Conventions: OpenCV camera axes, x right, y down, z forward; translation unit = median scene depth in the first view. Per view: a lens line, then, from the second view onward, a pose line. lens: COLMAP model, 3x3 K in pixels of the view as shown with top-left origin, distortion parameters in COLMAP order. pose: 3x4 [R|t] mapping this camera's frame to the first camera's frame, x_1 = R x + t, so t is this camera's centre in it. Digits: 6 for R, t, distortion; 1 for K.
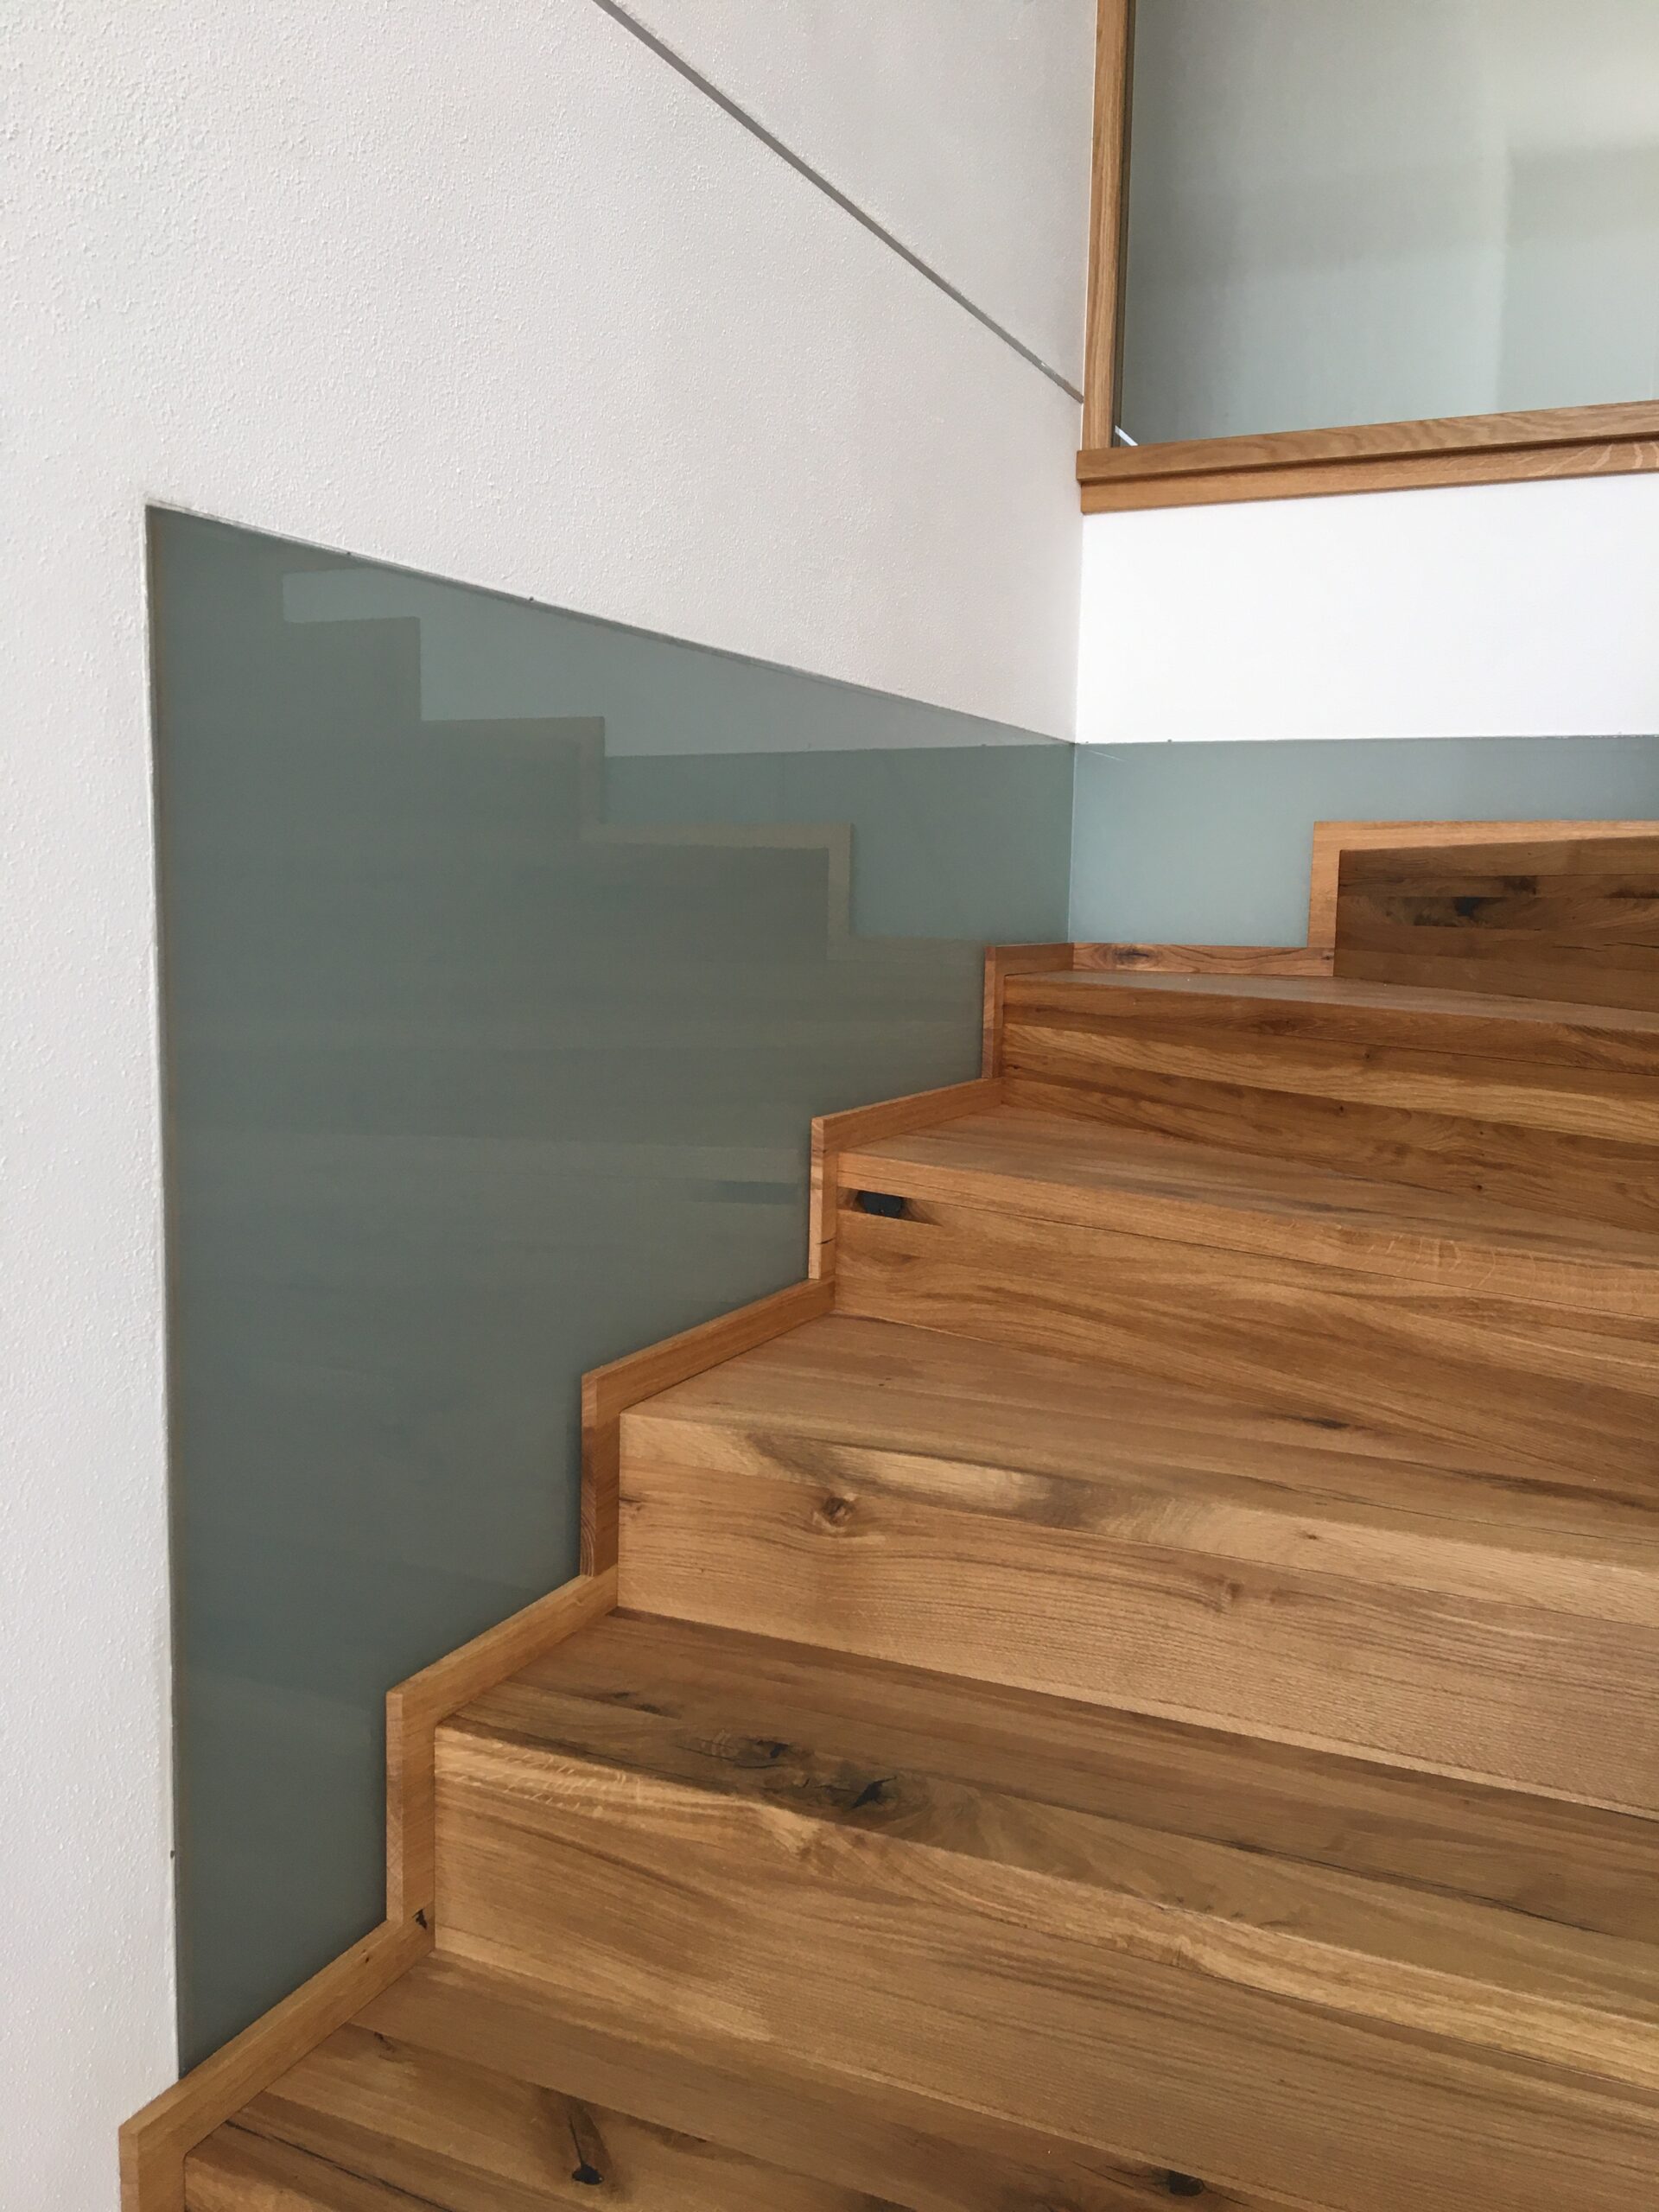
lens RADIAL K [[1844.1, 0, 829.5], [0, 1844.1, 1106.0], [0, 0, 1]] dist [0.108508, -0.165134]
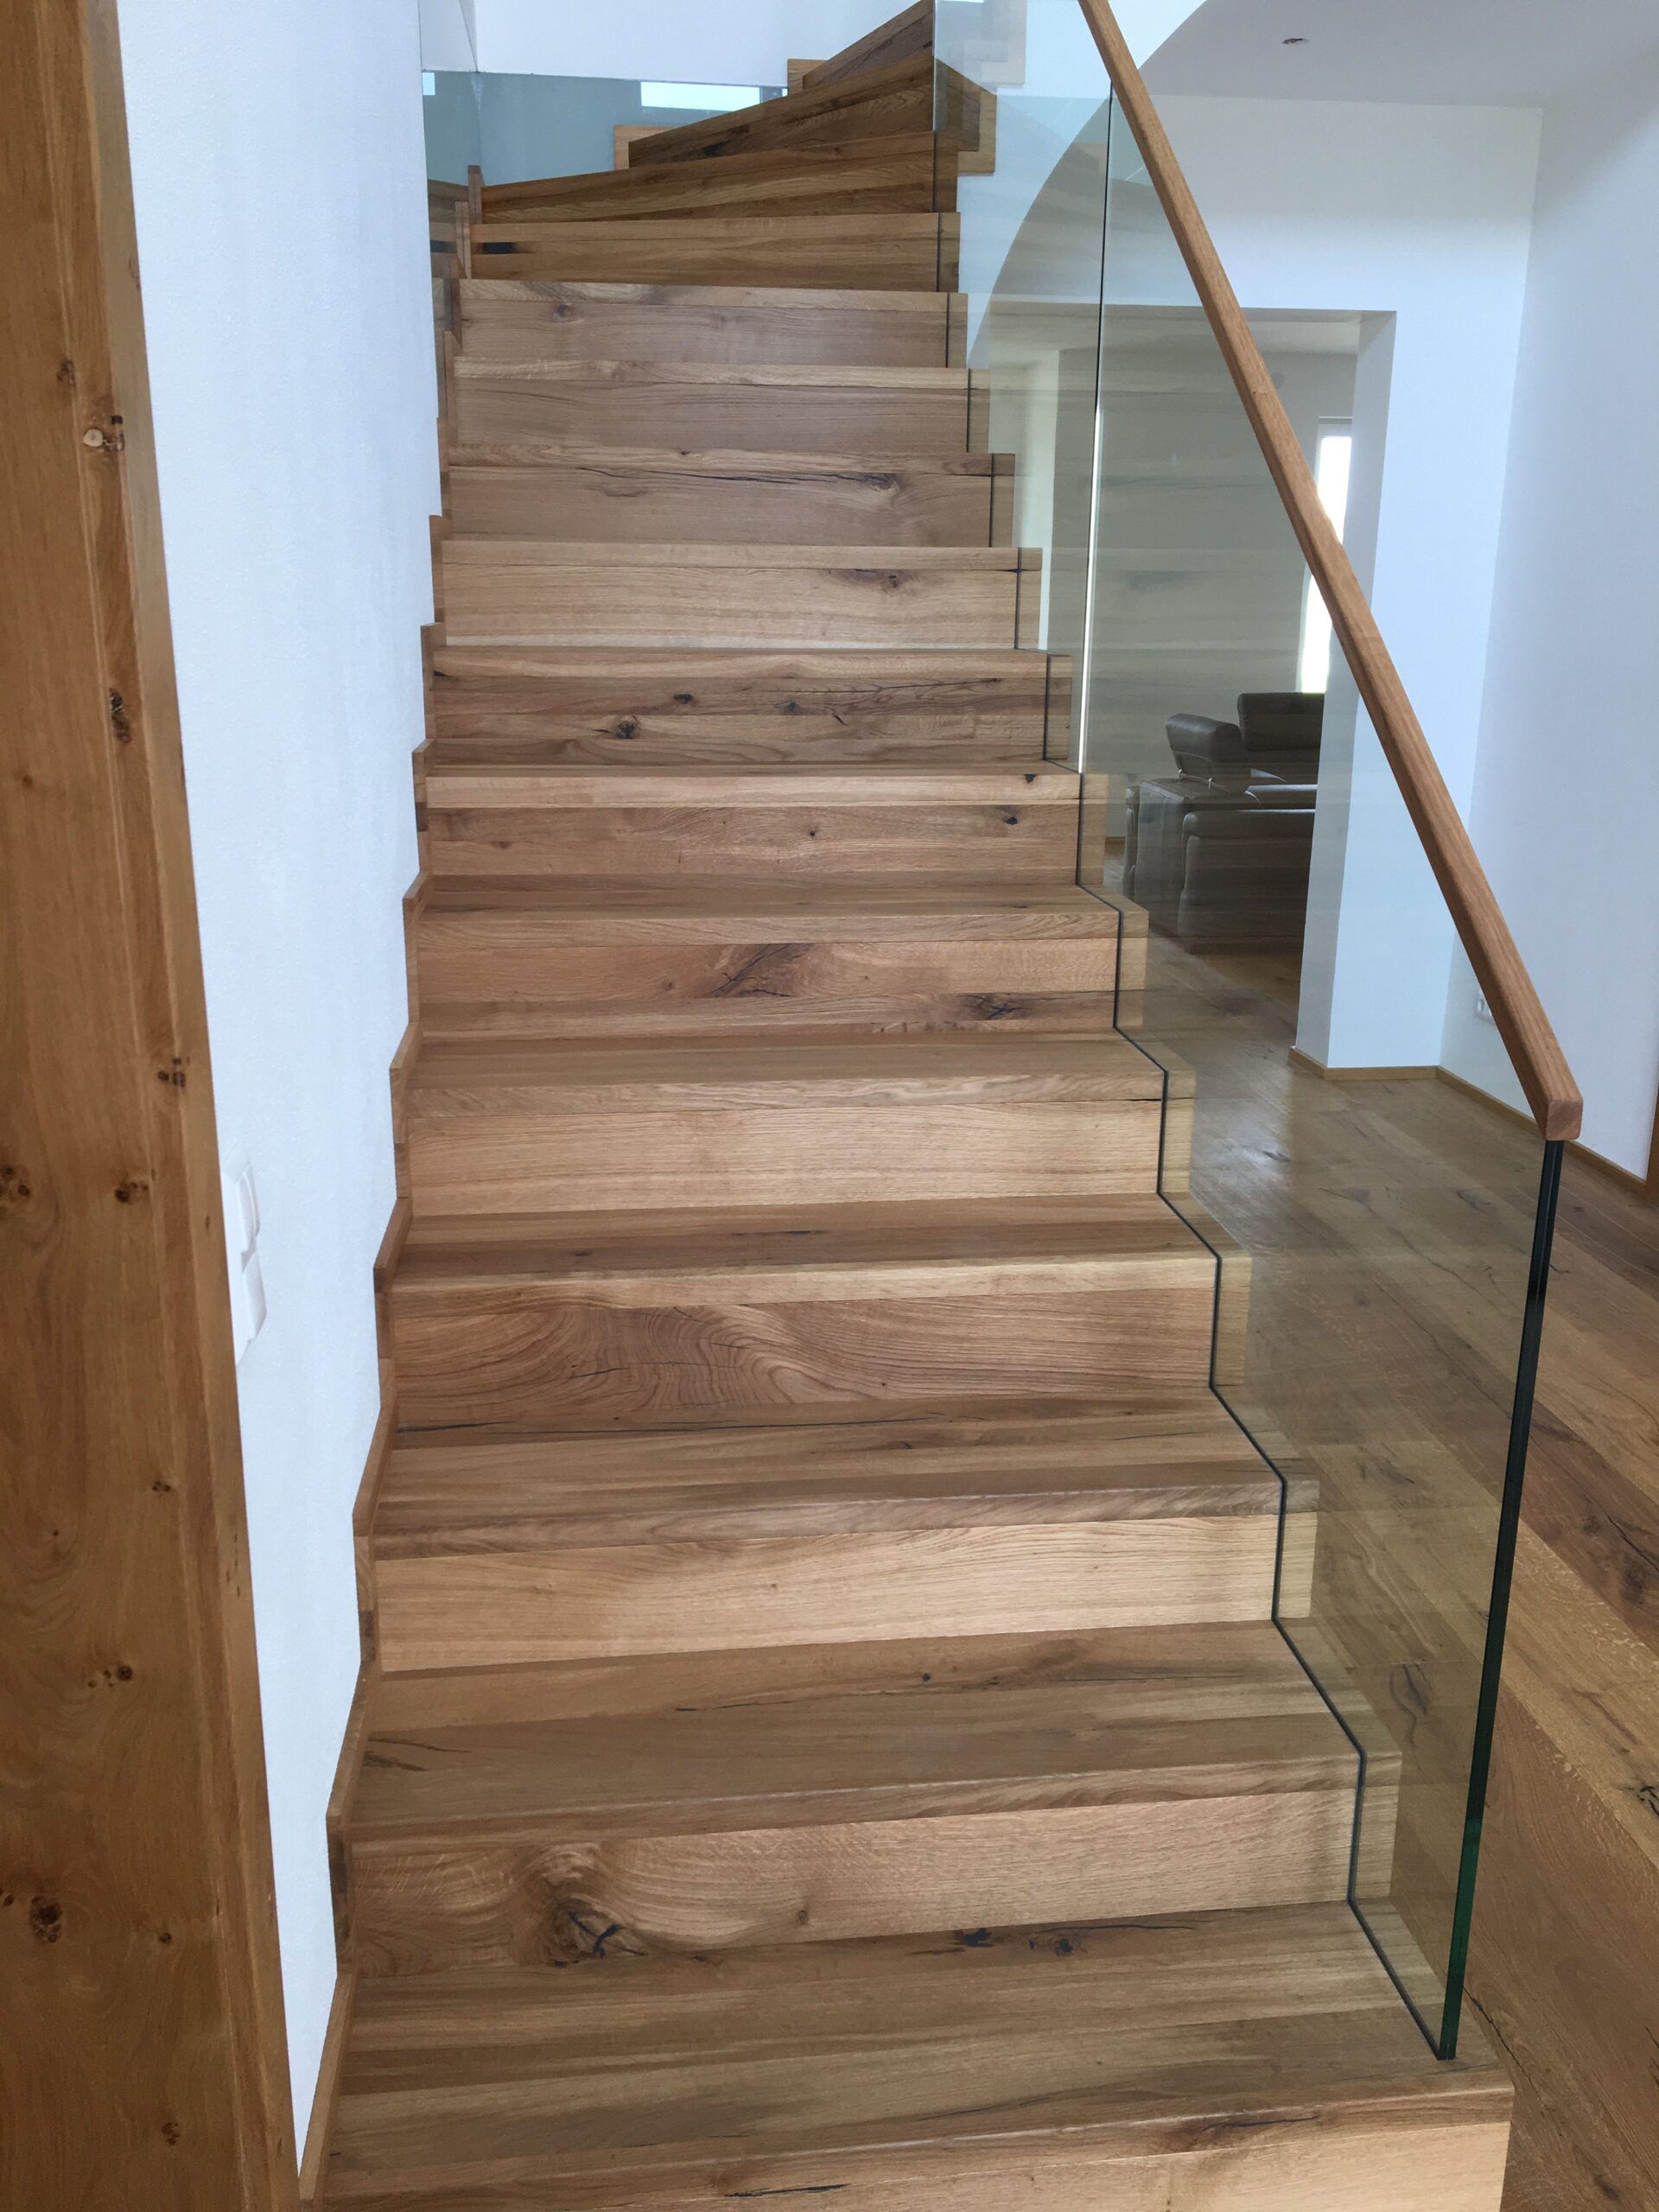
lens RADIAL K [[1844.1, 0, 829.5], [0, 1844.1, 1106.0], [0, 0, 1]] dist [0.108508, -0.165134]
pose [[0.853362, -0.150816, 0.499027, -1.084804], [0.065275, 0.980617, 0.184739, 0.807130], [-0.517217, -0.125075, 0.846666, -1.419436]]
